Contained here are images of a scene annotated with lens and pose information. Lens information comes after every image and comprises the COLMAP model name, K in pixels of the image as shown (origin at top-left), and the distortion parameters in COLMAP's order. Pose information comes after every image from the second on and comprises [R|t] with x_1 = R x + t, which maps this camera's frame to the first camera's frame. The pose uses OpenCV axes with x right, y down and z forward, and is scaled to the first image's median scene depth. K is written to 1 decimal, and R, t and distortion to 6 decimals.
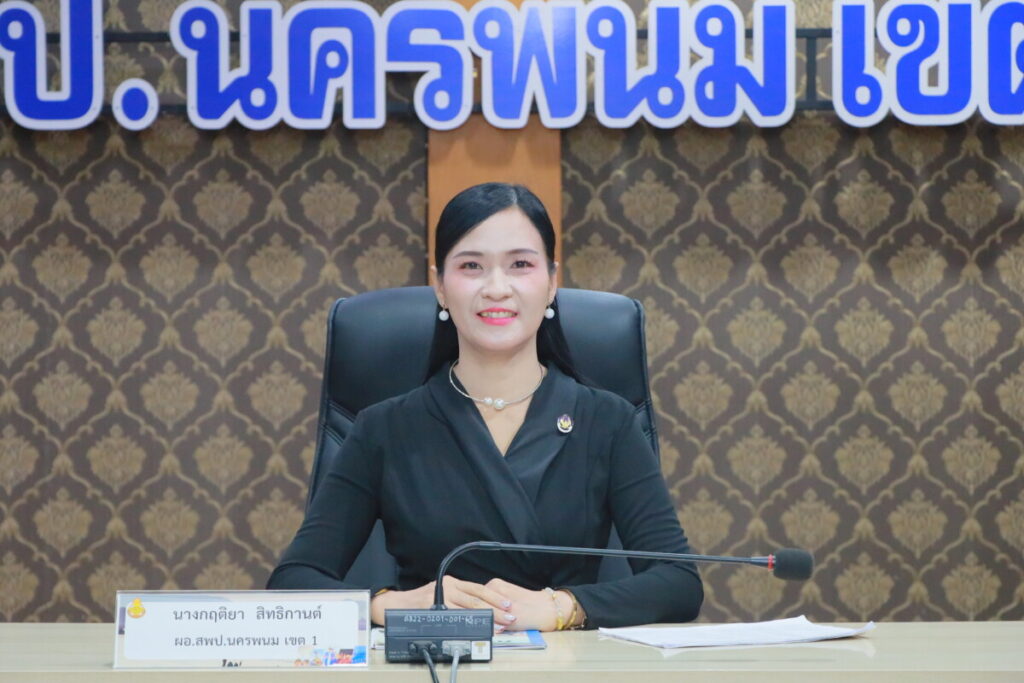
lens RADIAL K [[2183.1, 0, 511.0], [0, 2183.1, 341.8], [0, 0, 1]] dist [0.088569, 0.000000]
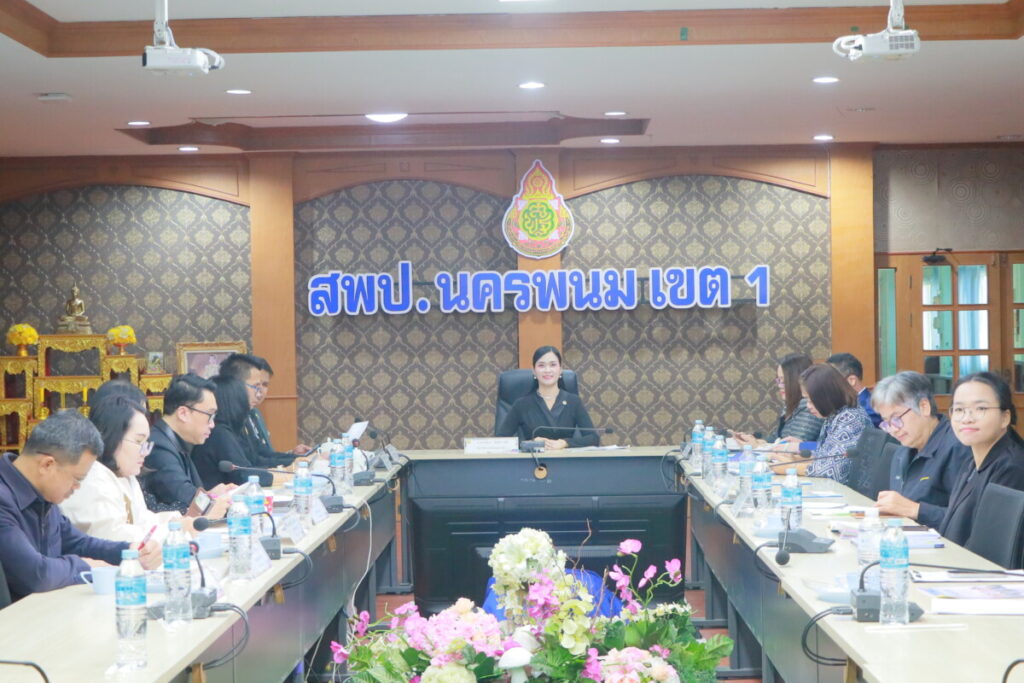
lens RADIAL K [[1472.9, 0, 513.0], [0, 1472.9, 338.5], [0, 0, 1]] dist [0.005515, 0.000000]
pose [[0.999856, -0.014649, -0.008511, -0.027916], [0.014461, 0.999659, -0.021724, -0.014924], [0.008827, 0.021598, 0.999728, -1.059905]]
